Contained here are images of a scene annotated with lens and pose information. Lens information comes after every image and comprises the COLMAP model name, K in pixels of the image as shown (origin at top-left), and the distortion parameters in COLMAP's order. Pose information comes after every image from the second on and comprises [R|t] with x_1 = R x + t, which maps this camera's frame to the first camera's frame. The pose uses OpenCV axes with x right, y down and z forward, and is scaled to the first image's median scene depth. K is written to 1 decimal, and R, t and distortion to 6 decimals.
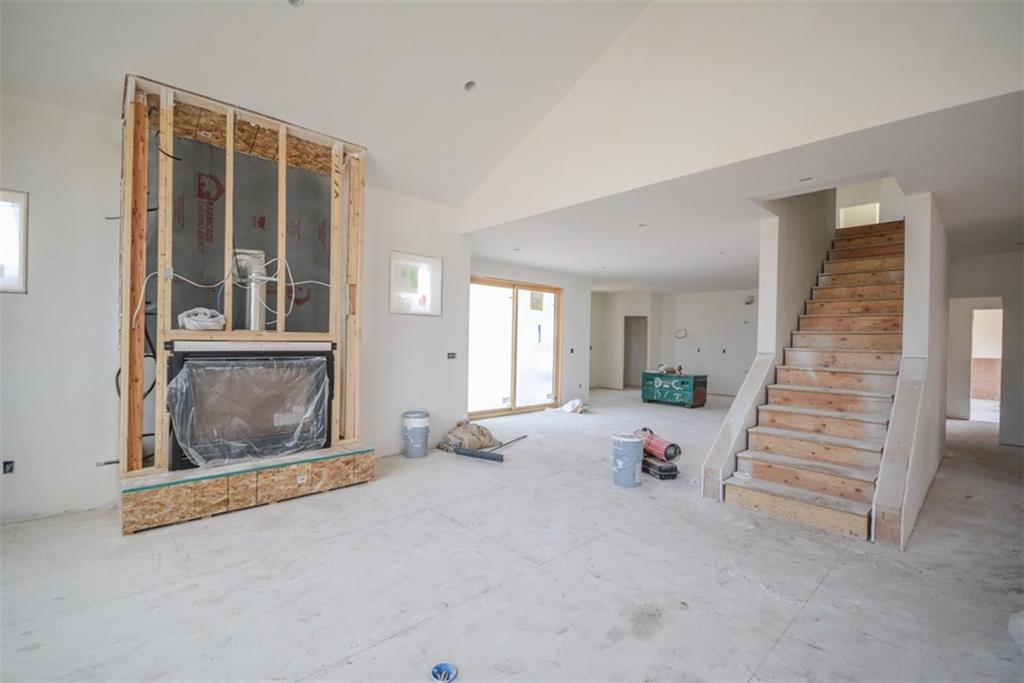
lens RADIAL K [[449.6, 0, 512.0], [0, 449.6, 341.5], [0, 0, 1]] dist [-0.001390, -0.000109]
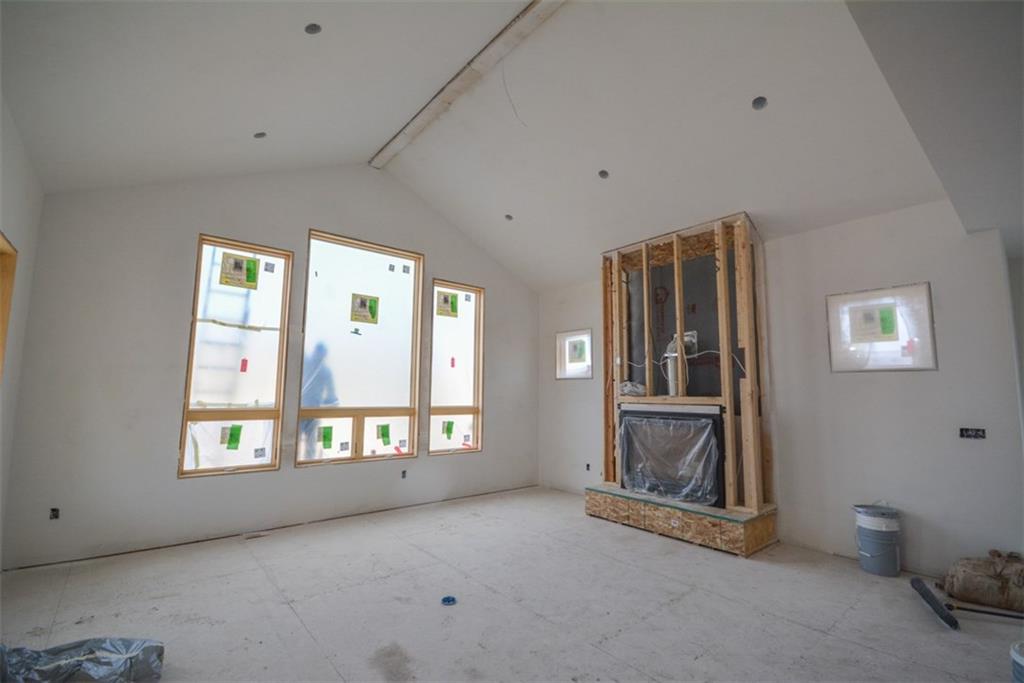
lens RADIAL K [[449.6, 0, 512.0], [0, 449.6, 341.5], [0, 0, 1]] dist [-0.001390, -0.000109]
pose [[-0.057171, -0.133981, -0.989333, 0.748582], [-0.017241, 0.990939, -0.133203, 0.000843], [0.998216, 0.009441, -0.058963, 0.615393]]
